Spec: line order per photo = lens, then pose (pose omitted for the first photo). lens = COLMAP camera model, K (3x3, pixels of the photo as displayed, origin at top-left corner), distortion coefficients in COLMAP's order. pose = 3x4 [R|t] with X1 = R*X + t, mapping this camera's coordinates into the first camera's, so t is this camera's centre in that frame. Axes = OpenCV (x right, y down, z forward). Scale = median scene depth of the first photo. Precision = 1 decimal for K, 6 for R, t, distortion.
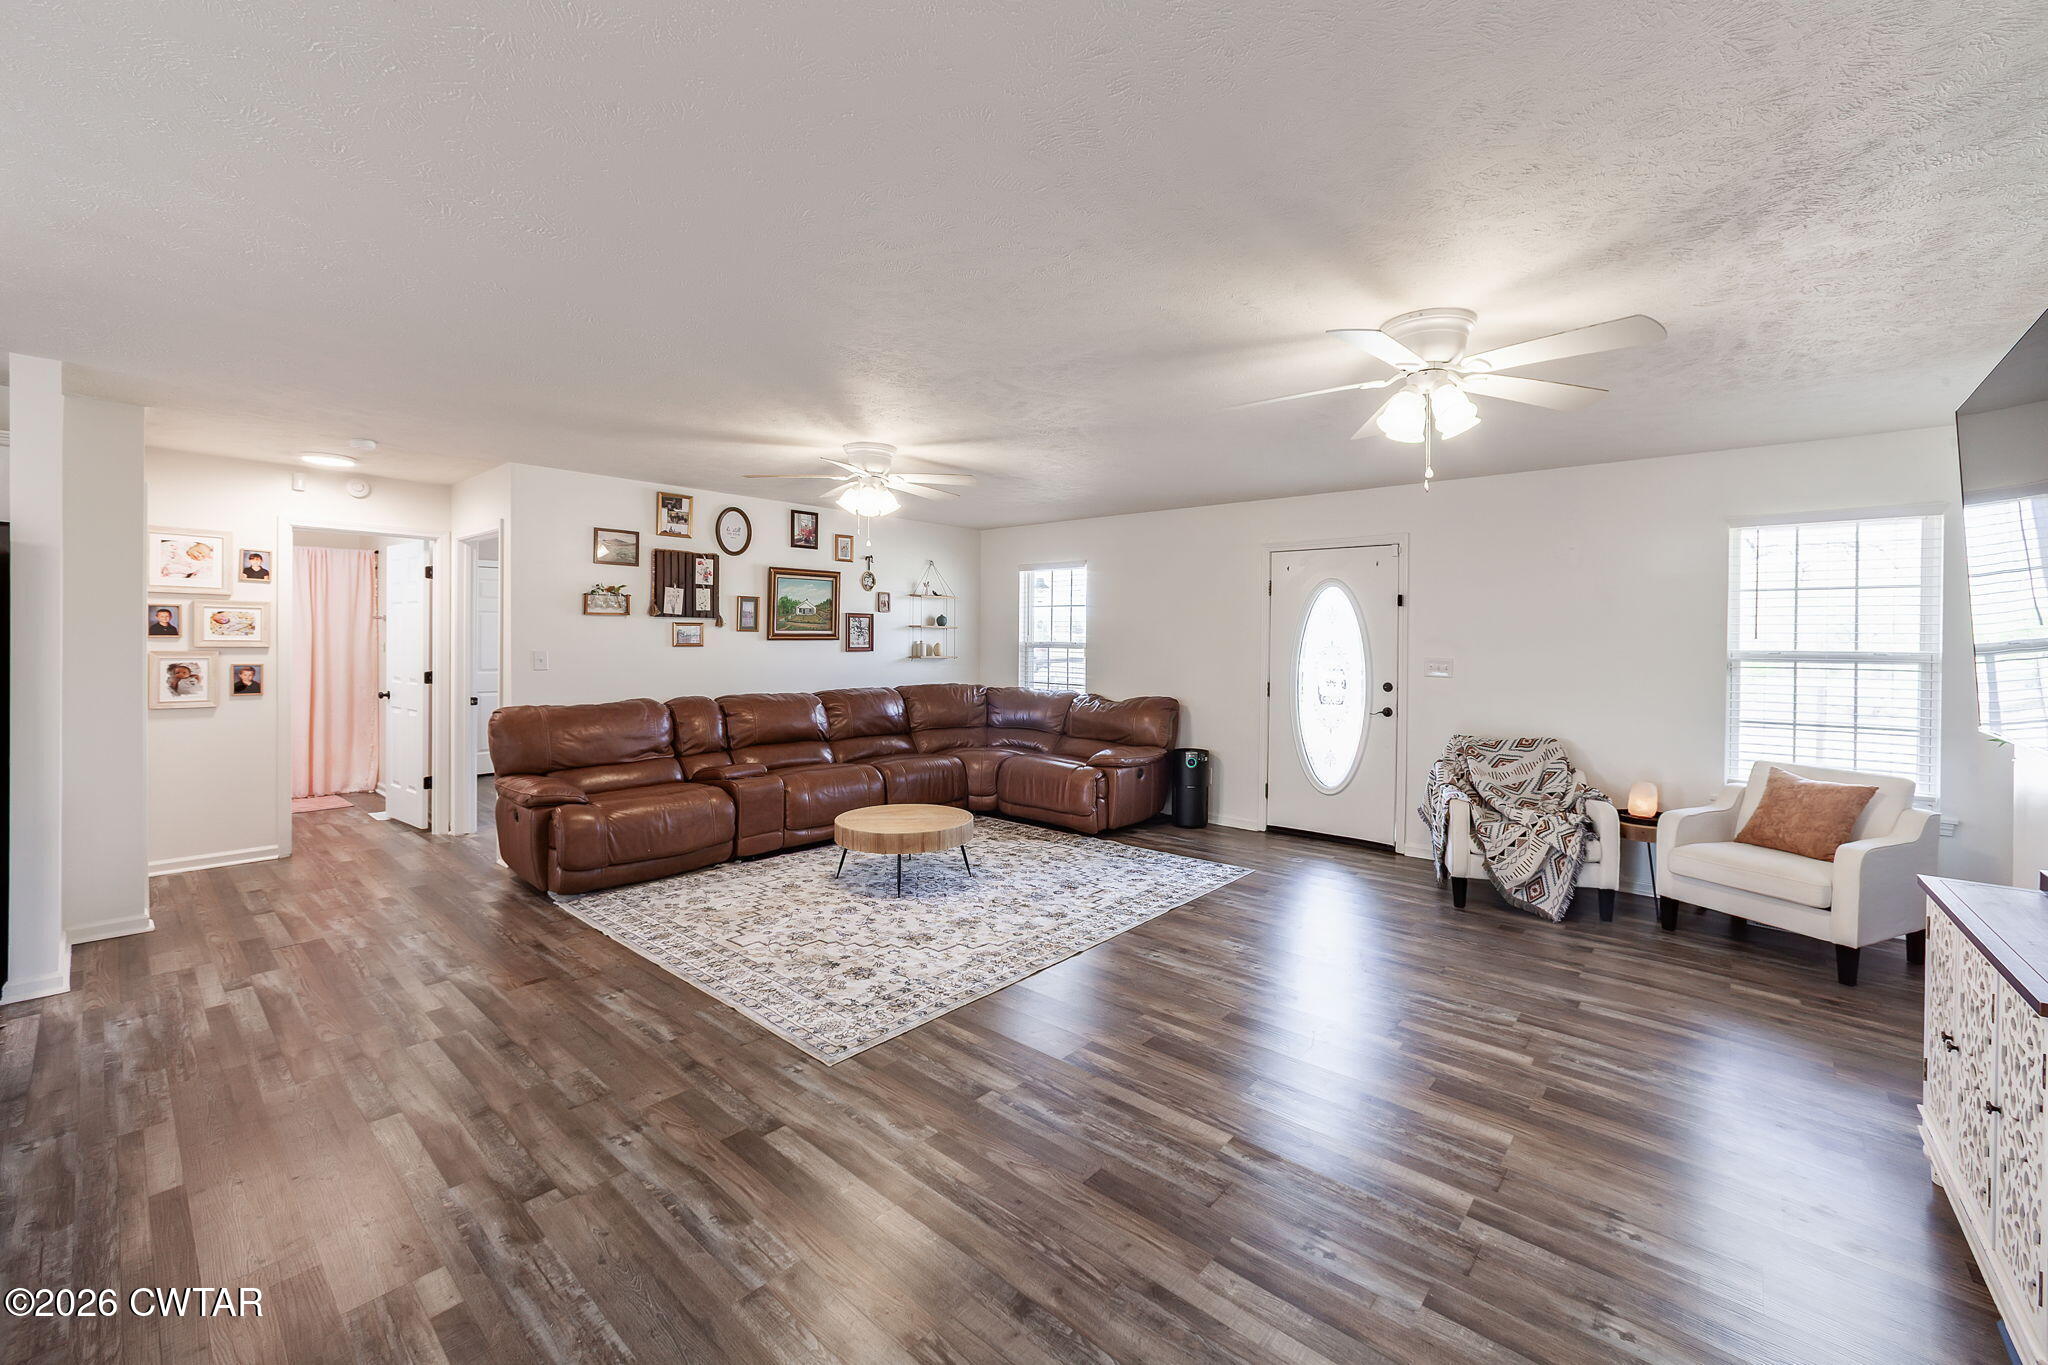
lens RADIAL K [[821.3, 0, 1038.0], [0, 821.3, 652.1], [0, 0, 1]] dist [-0.024312, 0.013836]
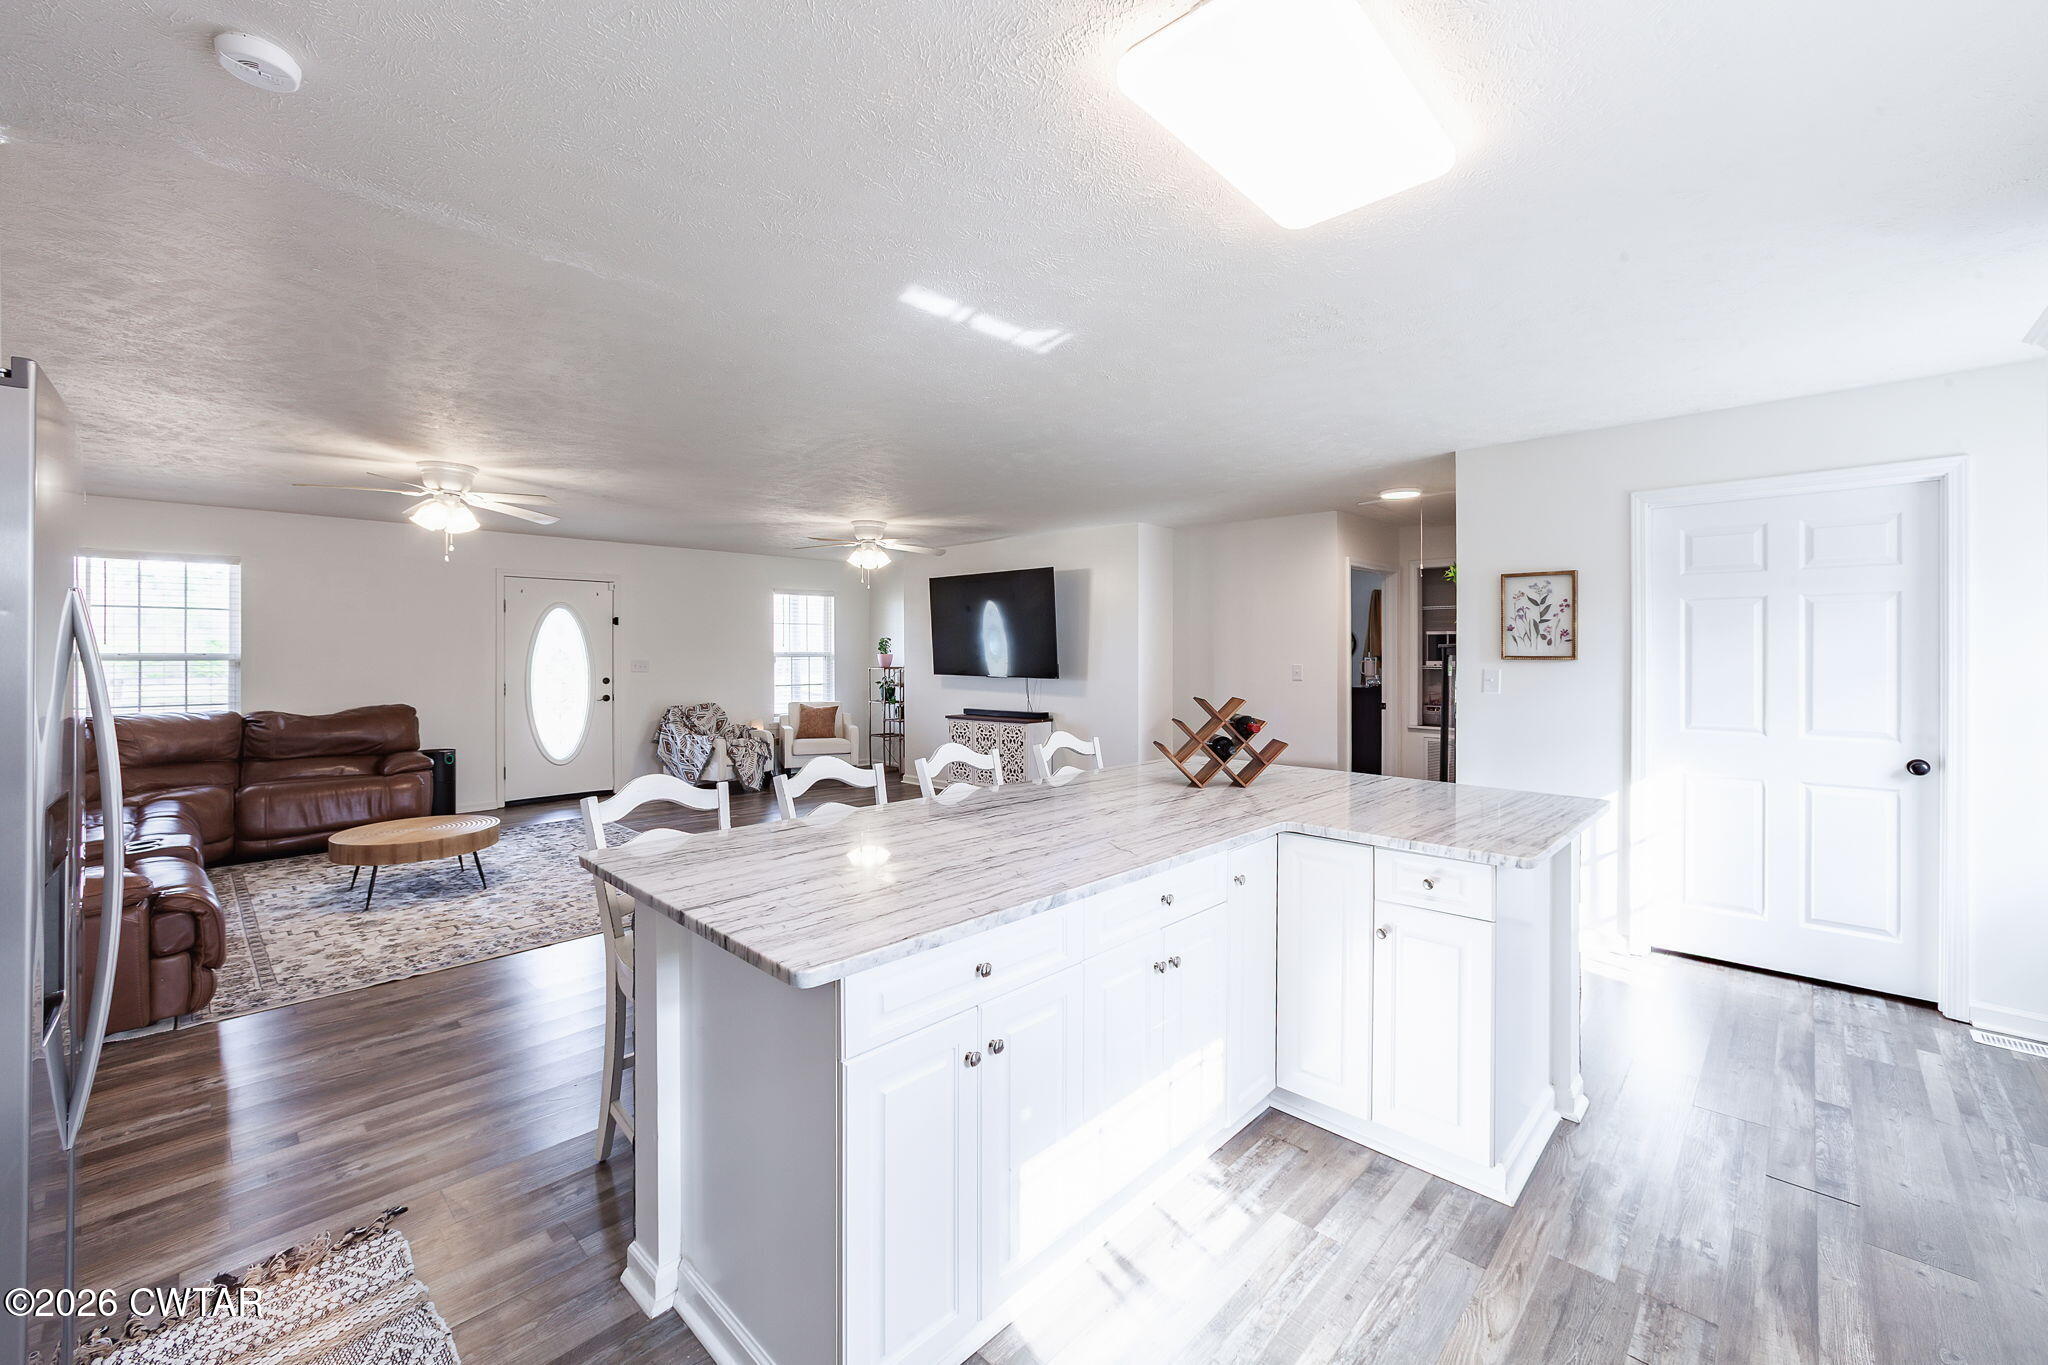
lens RADIAL K [[821.3, 0, 1038.0], [0, 821.3, 652.1], [0, 0, 1]] dist [-0.024312, 0.013836]
pose [[0.050081, -0.011736, 0.998676, -1.086273], [0.015040, 0.999826, 0.010995, -0.013223], [-0.998632, 0.014470, 0.050249, 0.189044]]
